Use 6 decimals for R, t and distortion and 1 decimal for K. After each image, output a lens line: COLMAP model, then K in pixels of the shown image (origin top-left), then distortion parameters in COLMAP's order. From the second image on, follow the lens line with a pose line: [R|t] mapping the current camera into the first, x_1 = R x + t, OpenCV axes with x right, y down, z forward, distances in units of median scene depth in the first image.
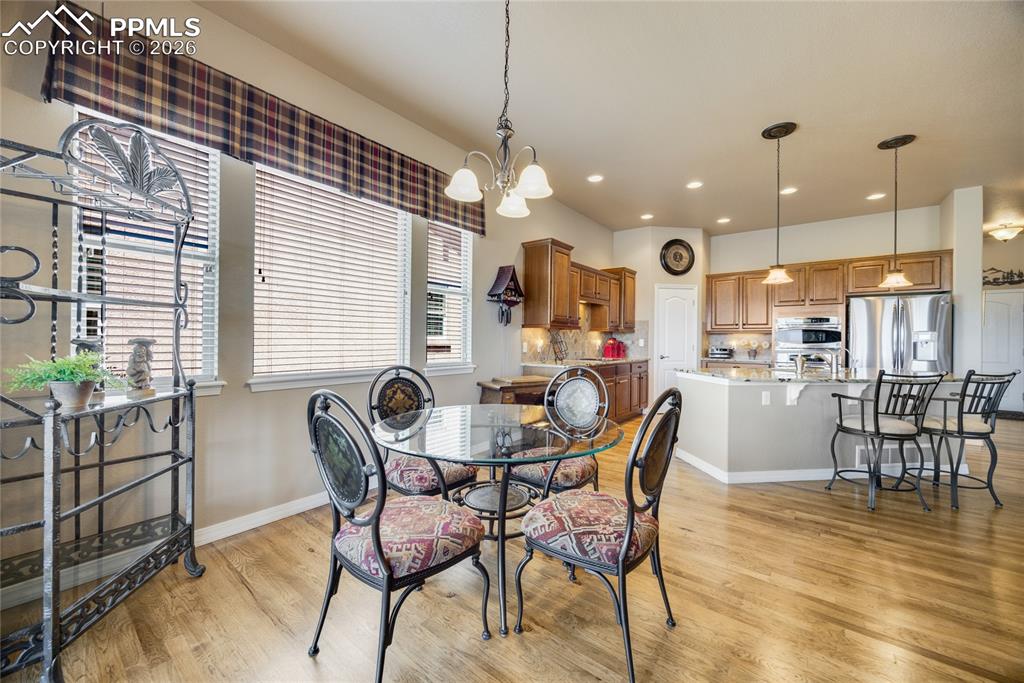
lens RADIAL K [[395.8, 0, 513.2], [0, 395.8, 341.0], [0, 0, 1]] dist [-0.004085, -0.000548]
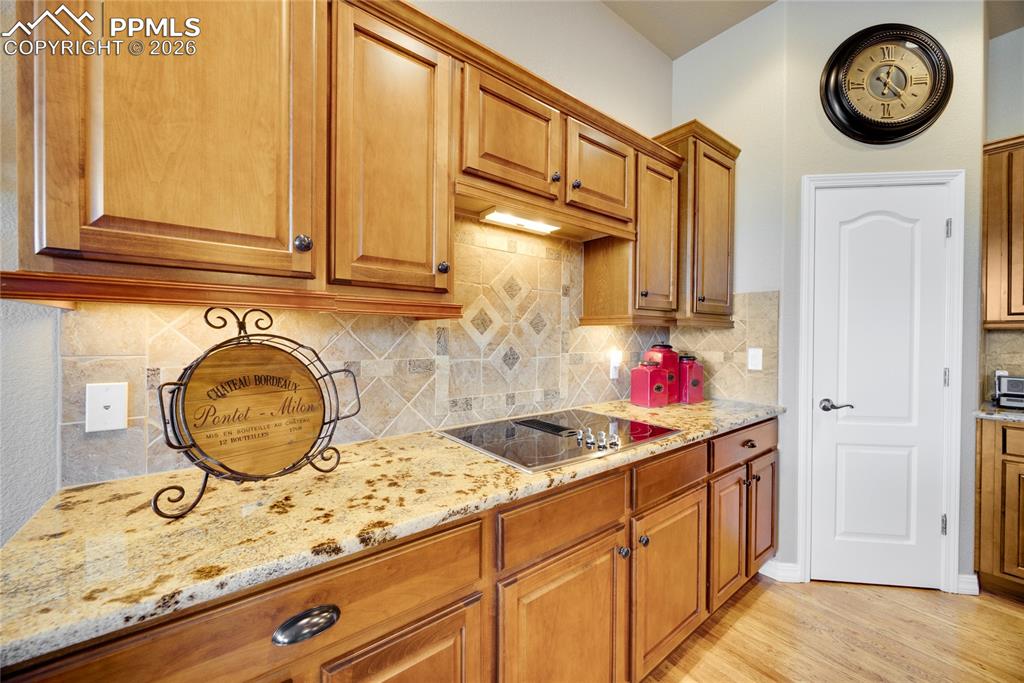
lens RADIAL K [[395.8, 0, 513.6], [0, 395.8, 339.6], [0, 0, 1]] dist [-0.004085, -0.000548]
pose [[0.970110, 0.003041, -0.242648, 0.213450], [-0.001074, 0.999965, 0.008240, -0.014579], [0.242665, -0.007733, 0.970079, 0.646211]]
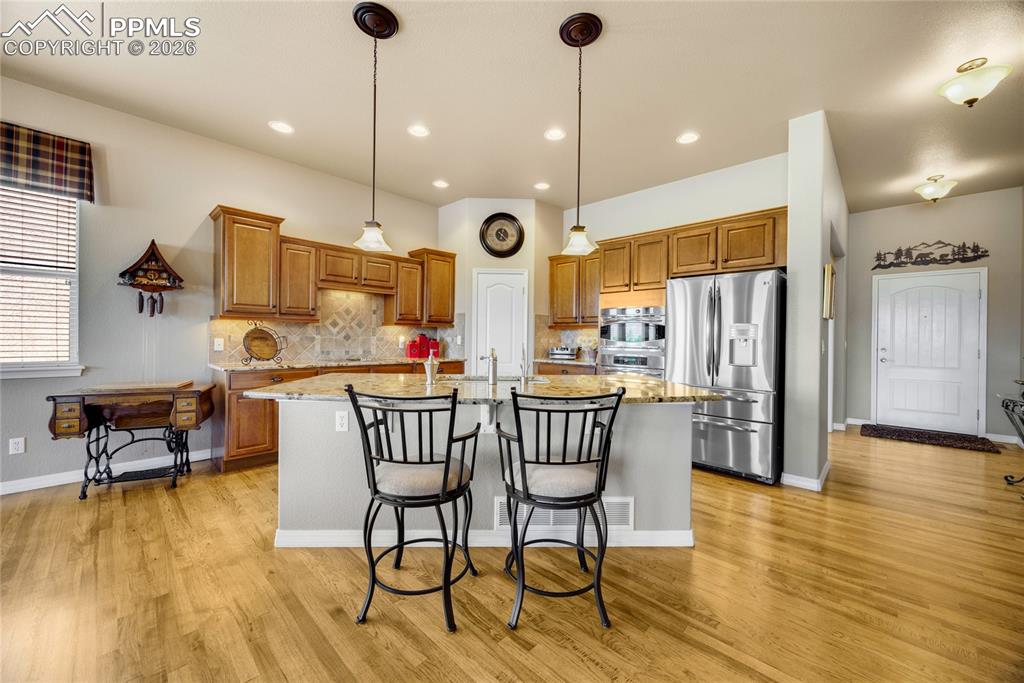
lens RADIAL K [[395.8, 0, 514.2], [0, 395.8, 339.3], [0, 0, 1]] dist [-0.004085, -0.000548]
pose [[0.994727, 0.004305, -0.102468, 0.538712], [-0.004222, 0.999991, 0.001023, 0.002167], [0.102472, -0.000585, 0.994736, 0.195749]]
